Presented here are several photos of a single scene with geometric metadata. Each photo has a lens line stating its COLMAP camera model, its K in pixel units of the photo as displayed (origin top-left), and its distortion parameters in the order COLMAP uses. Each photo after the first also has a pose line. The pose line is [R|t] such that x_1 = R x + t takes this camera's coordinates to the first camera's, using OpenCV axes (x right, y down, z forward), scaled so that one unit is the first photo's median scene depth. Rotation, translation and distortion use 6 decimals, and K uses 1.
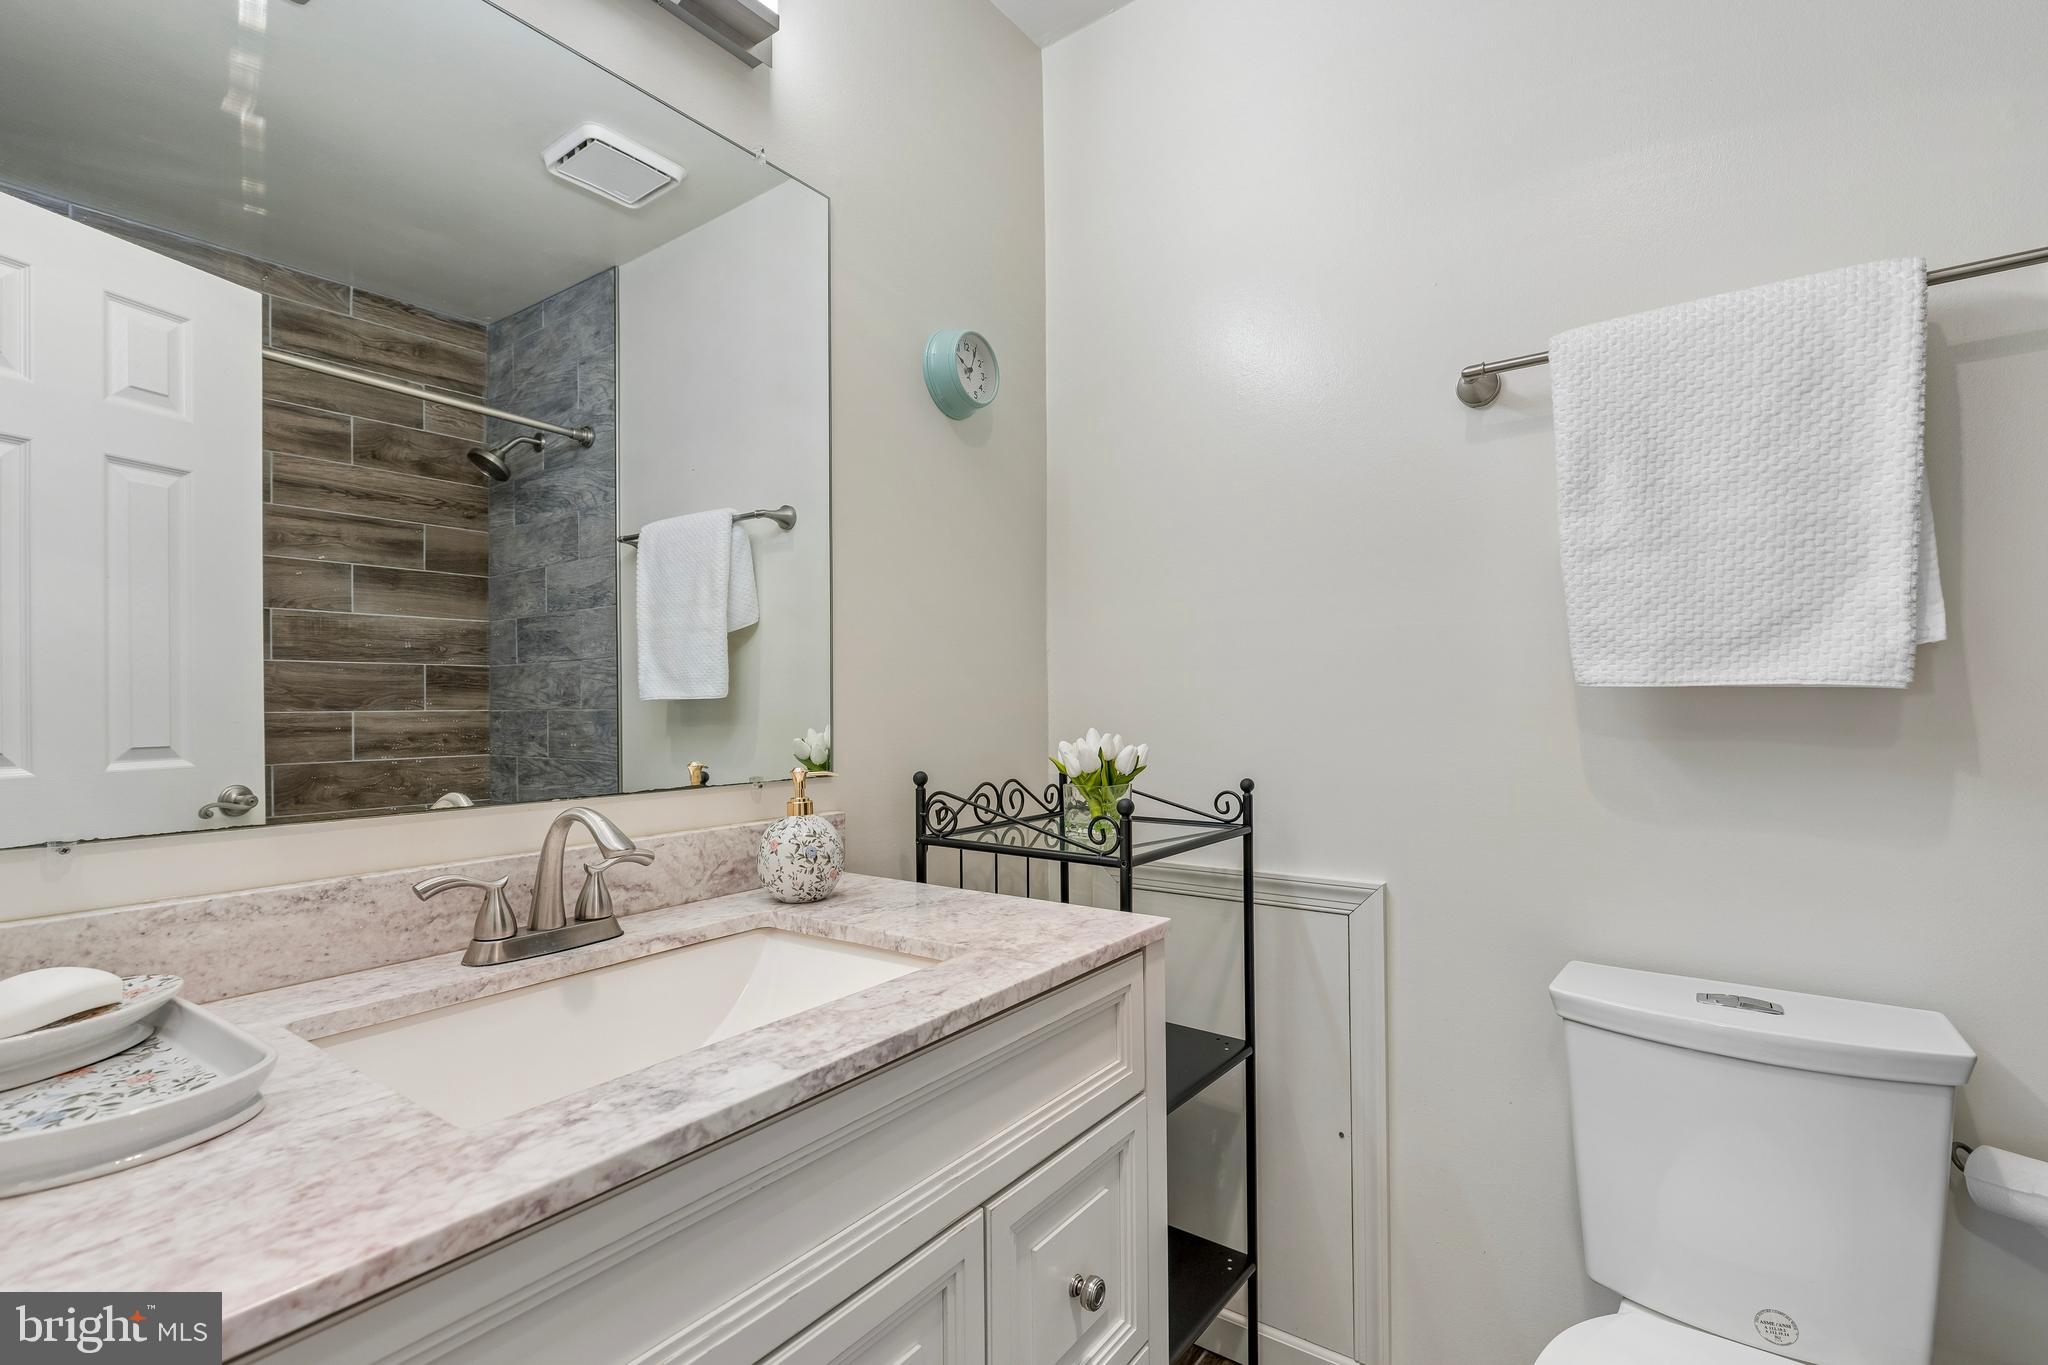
lens RADIAL K [[931.6, 0, 1024.0], [0, 931.6, 682.5], [0, 0, 1]] dist [0.008245, -0.000059]
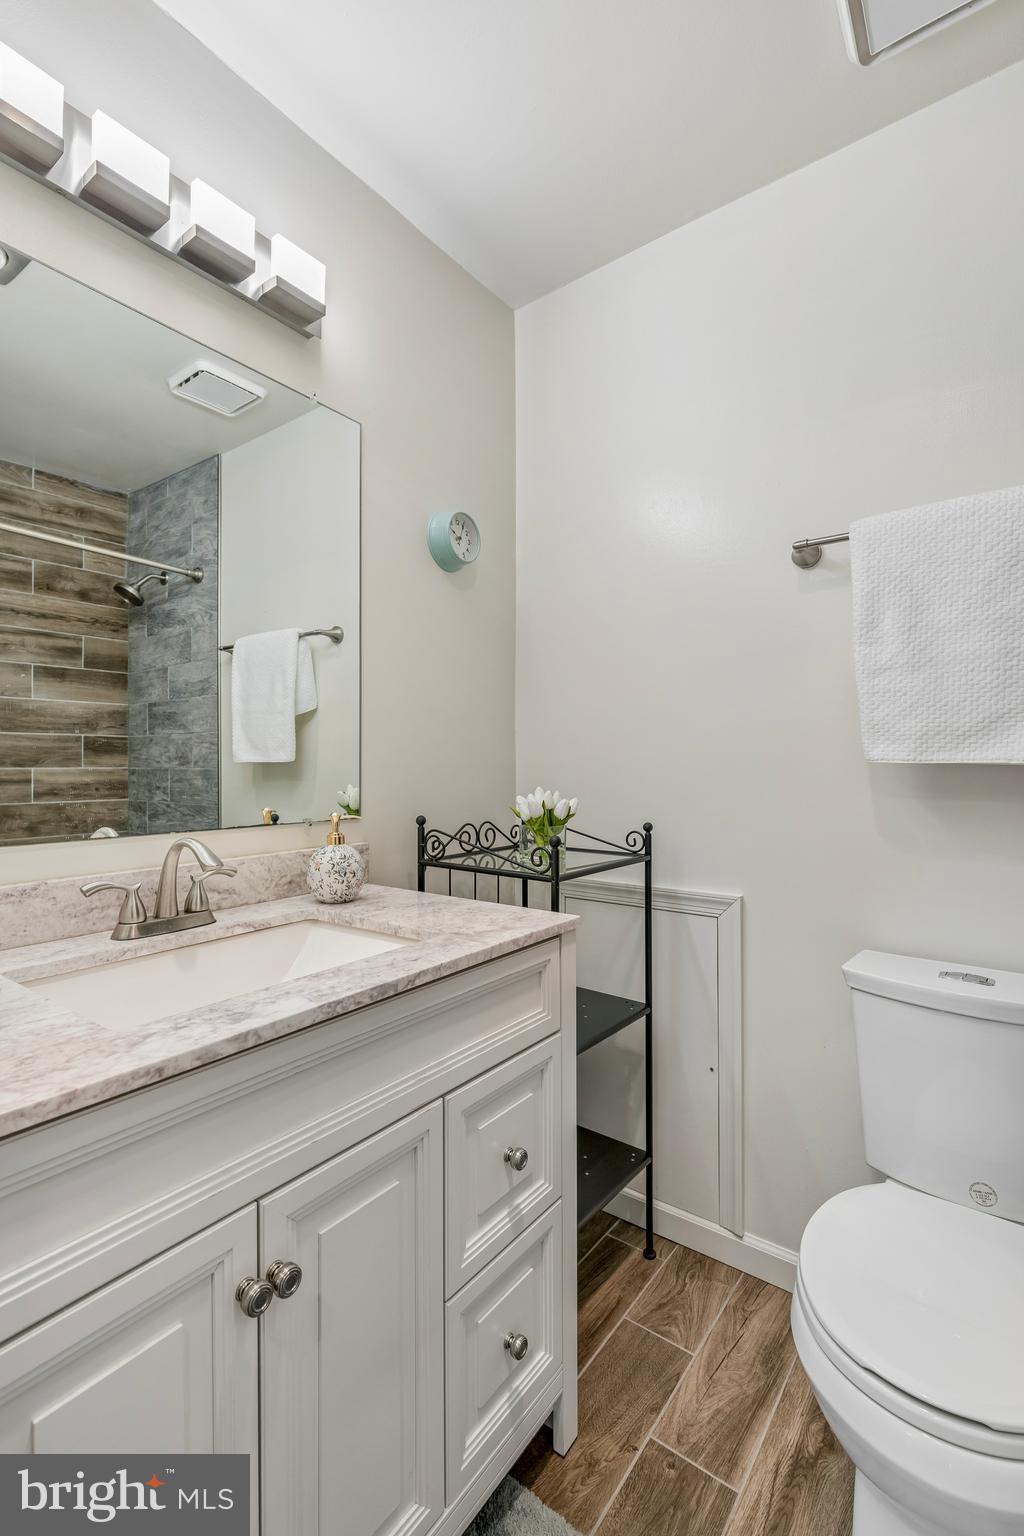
lens RADIAL K [[698.7, 0, 514.6], [0, 698.7, 749.8], [0, 0, 1]] dist [0.008245, -0.000059]
pose [[0.999858, 0.008274, -0.014708, 0.057624], [-0.008218, 0.999959, 0.003900, -0.015045], [0.014740, -0.003779, 0.999884, -0.105765]]
